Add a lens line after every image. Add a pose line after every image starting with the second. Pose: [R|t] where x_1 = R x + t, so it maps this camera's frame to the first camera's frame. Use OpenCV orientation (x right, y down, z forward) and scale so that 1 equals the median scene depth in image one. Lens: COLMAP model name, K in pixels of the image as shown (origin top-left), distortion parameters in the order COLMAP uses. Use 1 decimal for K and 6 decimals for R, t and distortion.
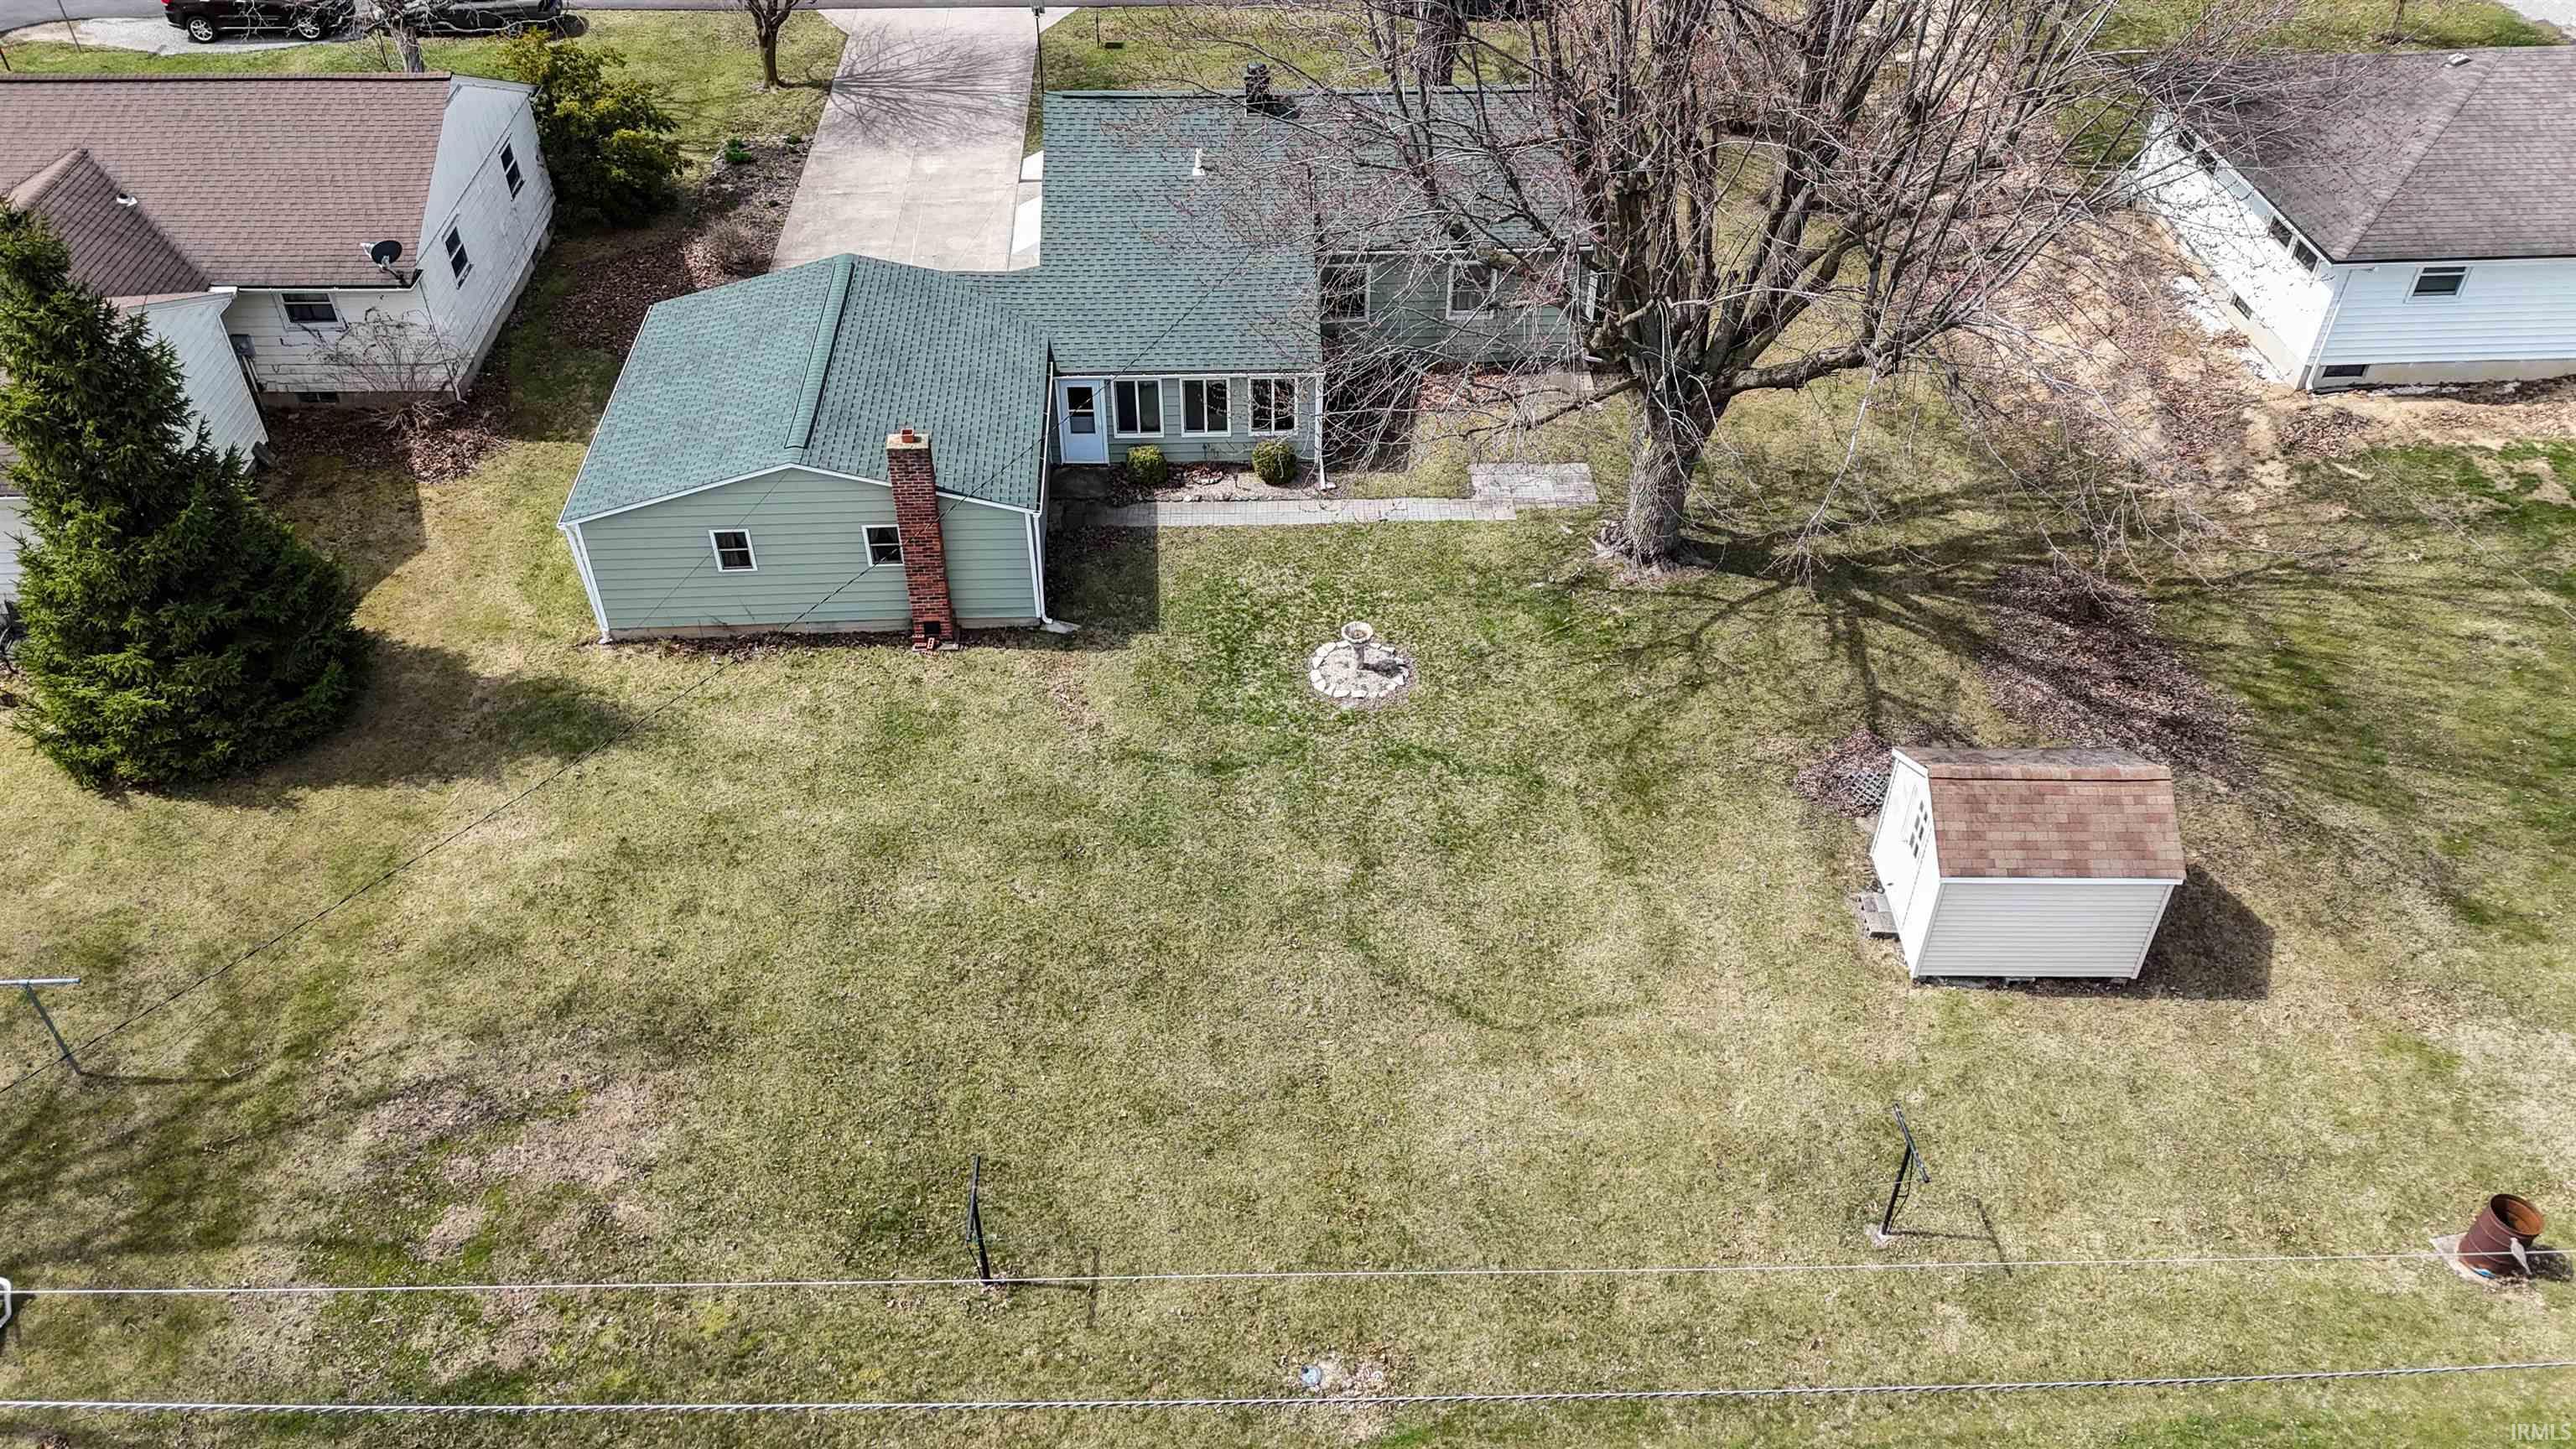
lens RADIAL K [[1877.7, 0, 1288.0], [0, 1877.7, 724.5], [0, 0, 1]] dist [0.086173, -0.107275]
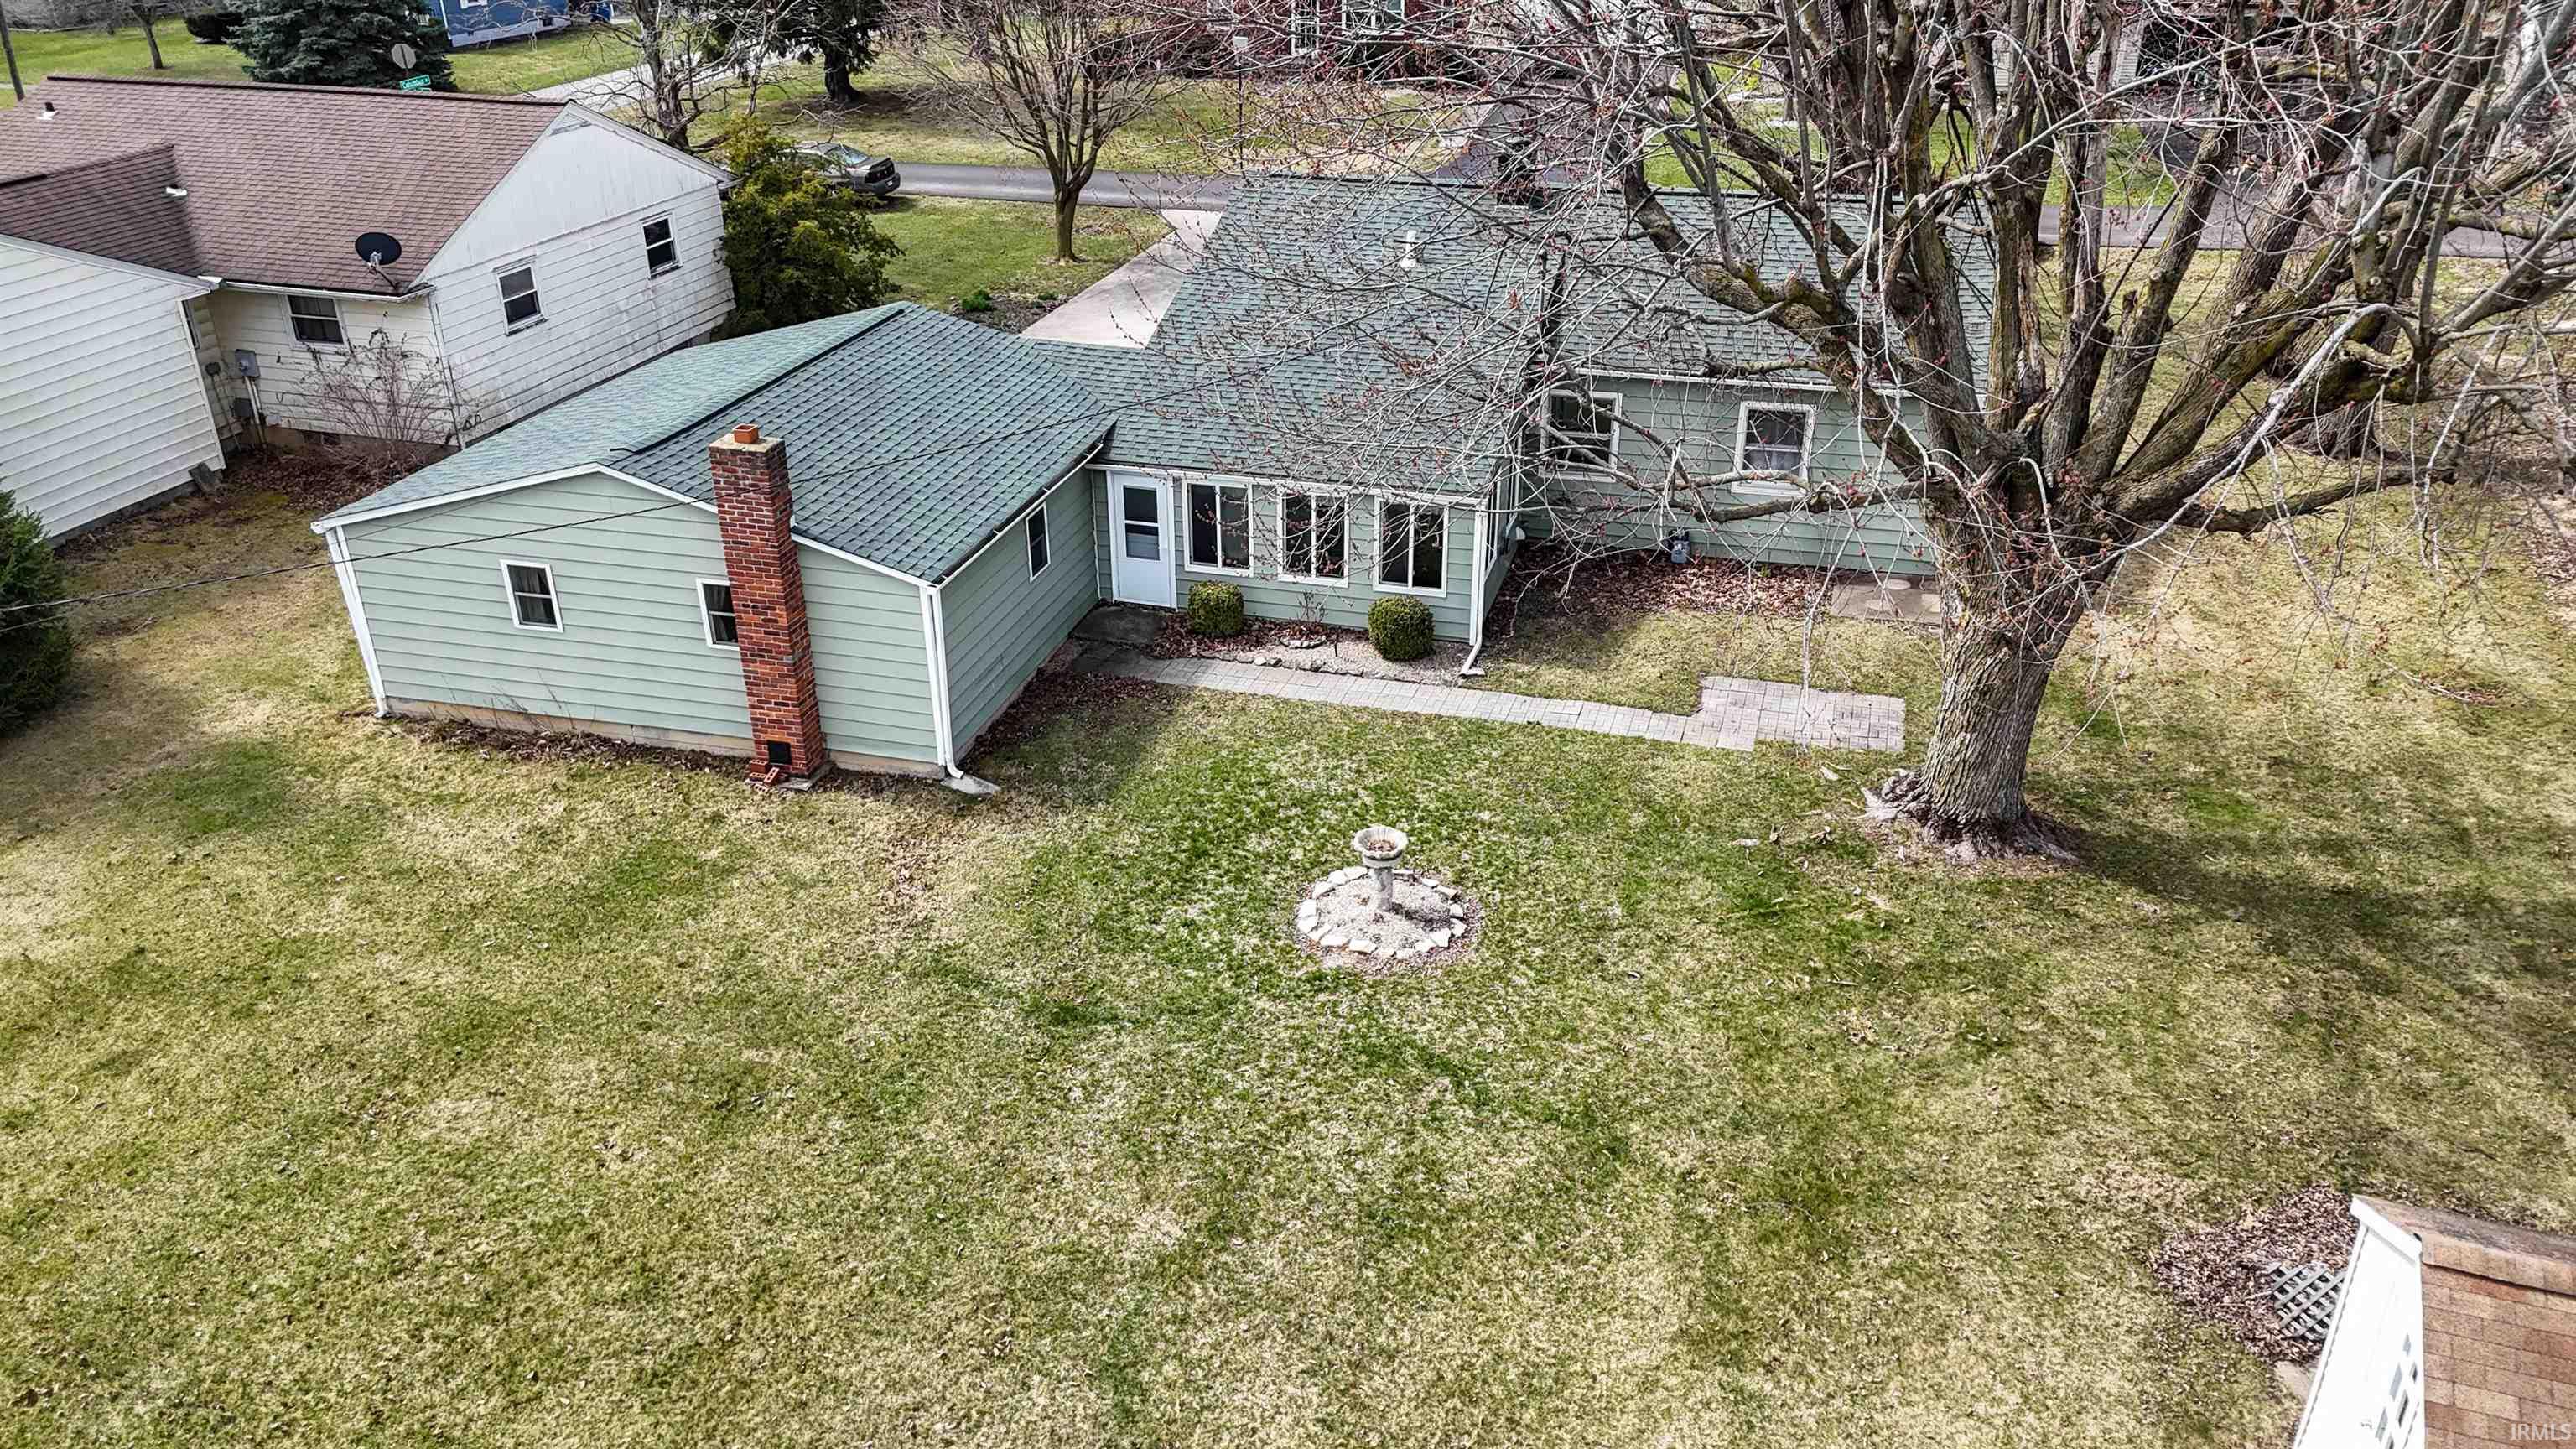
lens RADIAL K [[1877.7, 0, 1288.0], [0, 1877.7, 724.5], [0, 0, 1]] dist [0.086173, -0.107275]
pose [[0.948150, 0.130776, -0.289672, 0.173812], [-0.193202, 0.960849, -0.198600, 0.036815], [0.252359, 0.244268, 0.936295, 0.435013]]
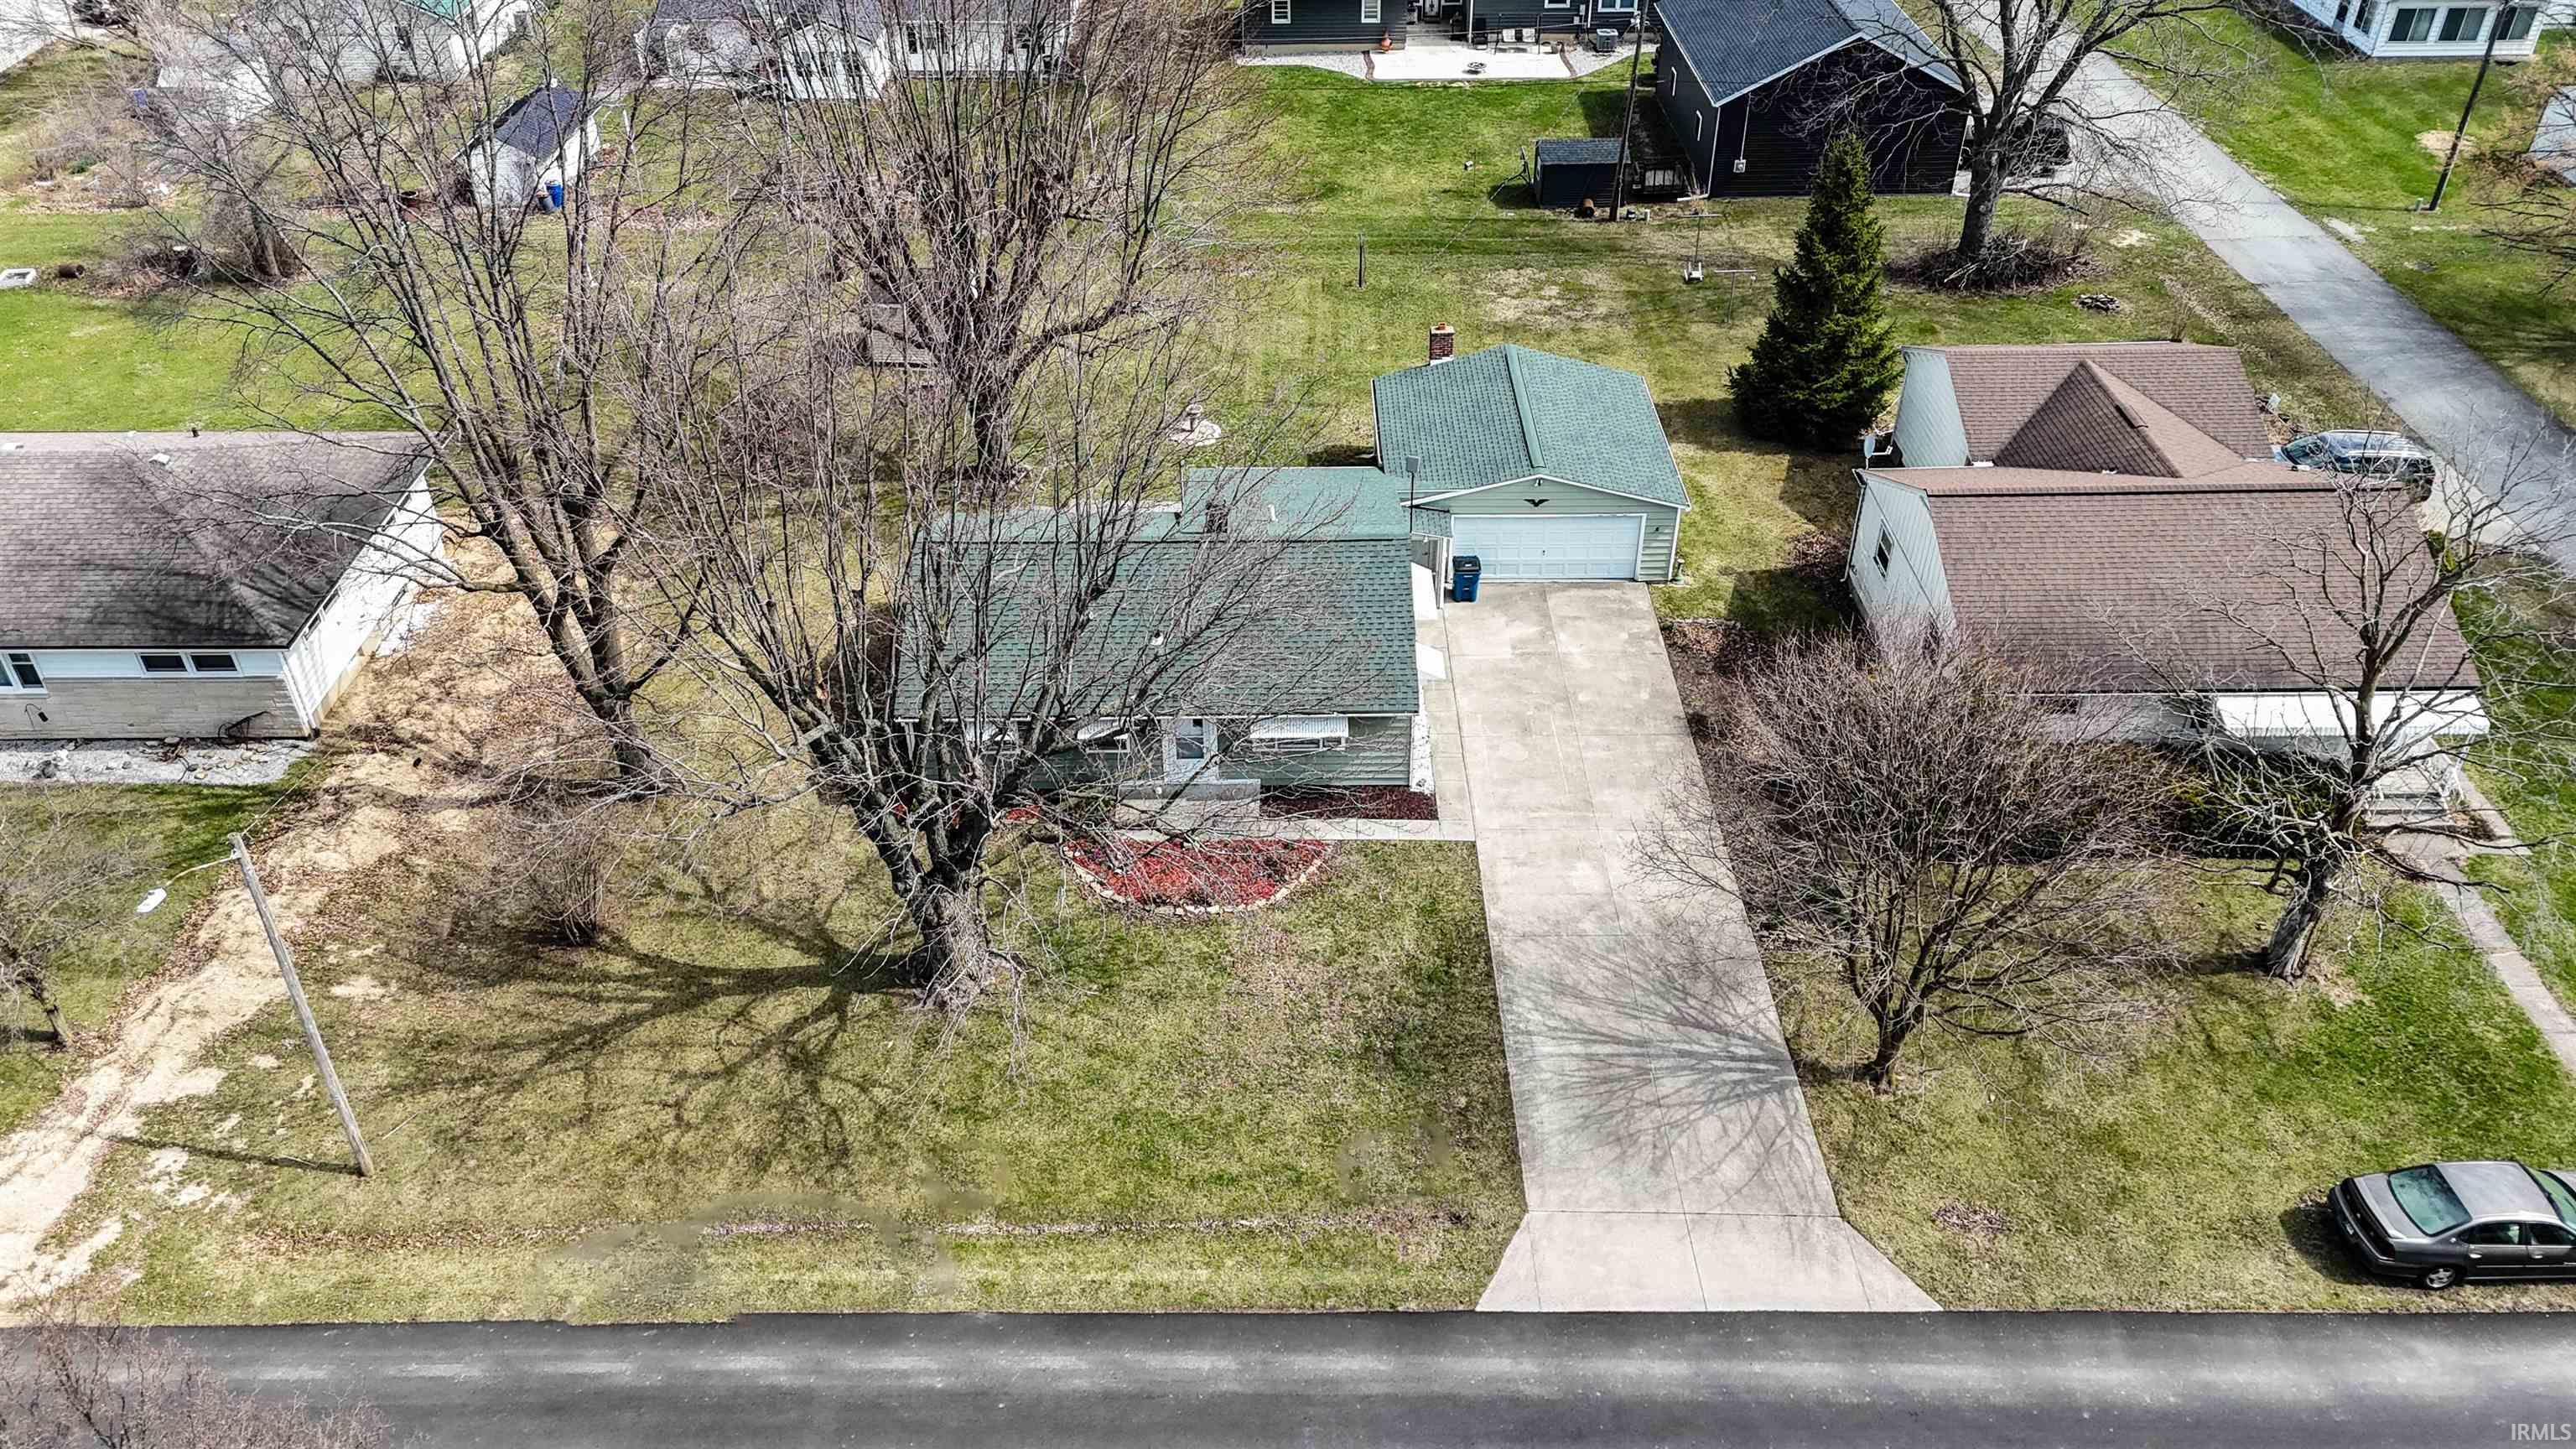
lens RADIAL K [[1877.7, 0, 1288.0], [0, 1877.7, 724.5], [0, 0, 1]] dist [0.086173, -0.107275]
pose [[-0.998572, -0.040281, 0.035092, -0.121382], [0.023485, 0.258994, 0.965593, -1.709391], [-0.047984, 0.965039, -0.257678, 1.745426]]
